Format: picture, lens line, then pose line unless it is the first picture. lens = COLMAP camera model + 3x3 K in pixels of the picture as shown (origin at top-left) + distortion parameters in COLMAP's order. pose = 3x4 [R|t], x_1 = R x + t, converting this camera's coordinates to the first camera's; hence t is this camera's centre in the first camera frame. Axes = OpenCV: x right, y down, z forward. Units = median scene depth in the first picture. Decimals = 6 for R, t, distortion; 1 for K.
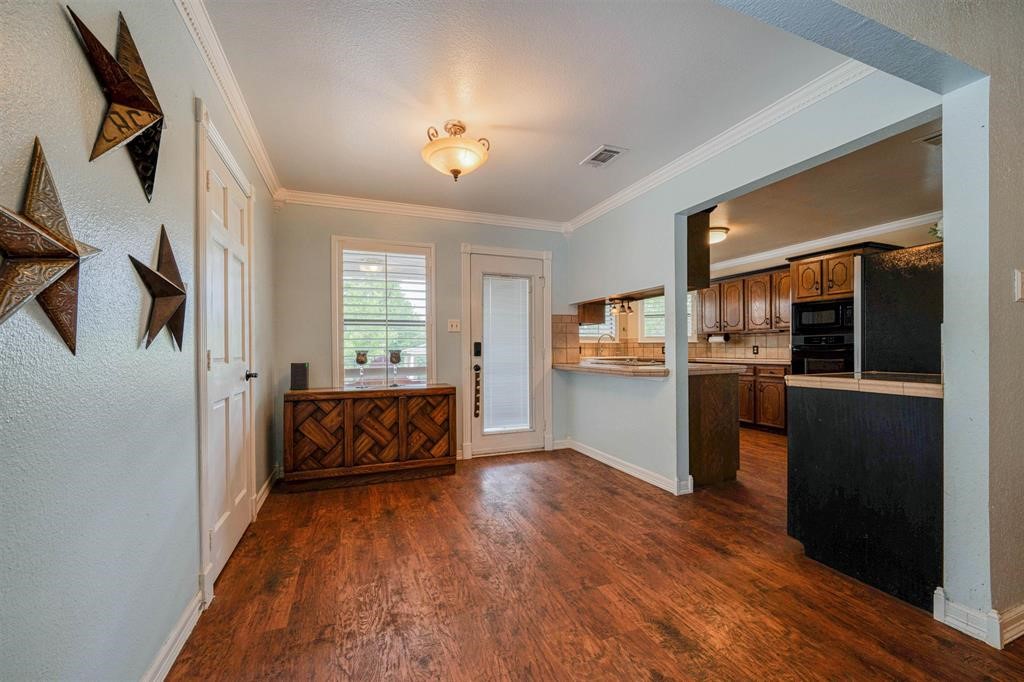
lens RADIAL K [[405.1, 0, 512.4], [0, 405.1, 345.9], [0, 0, 1]] dist [0.000875, 0.000009]
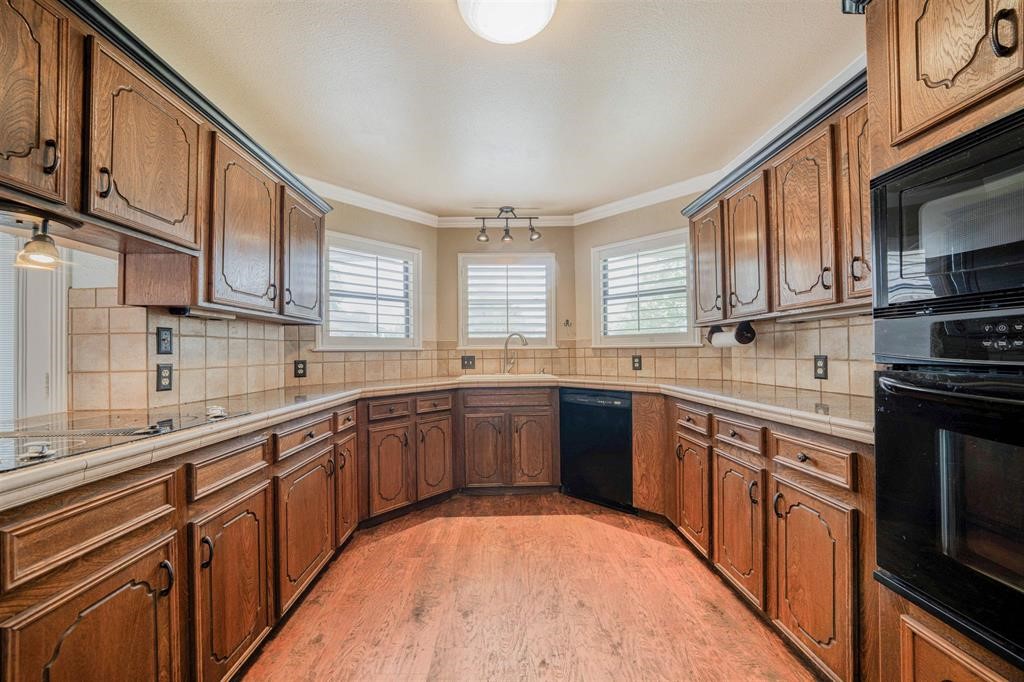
lens RADIAL K [[373.8, 0, 510.0], [0, 373.8, 345.1], [0, 0, 1]] dist [0.000862, 0.000061]
pose [[0.939826, -0.012038, -0.341442, 0.418932], [0.008296, 0.999888, -0.012418, -0.006657], [0.341554, 0.008838, 0.939821, 0.547297]]
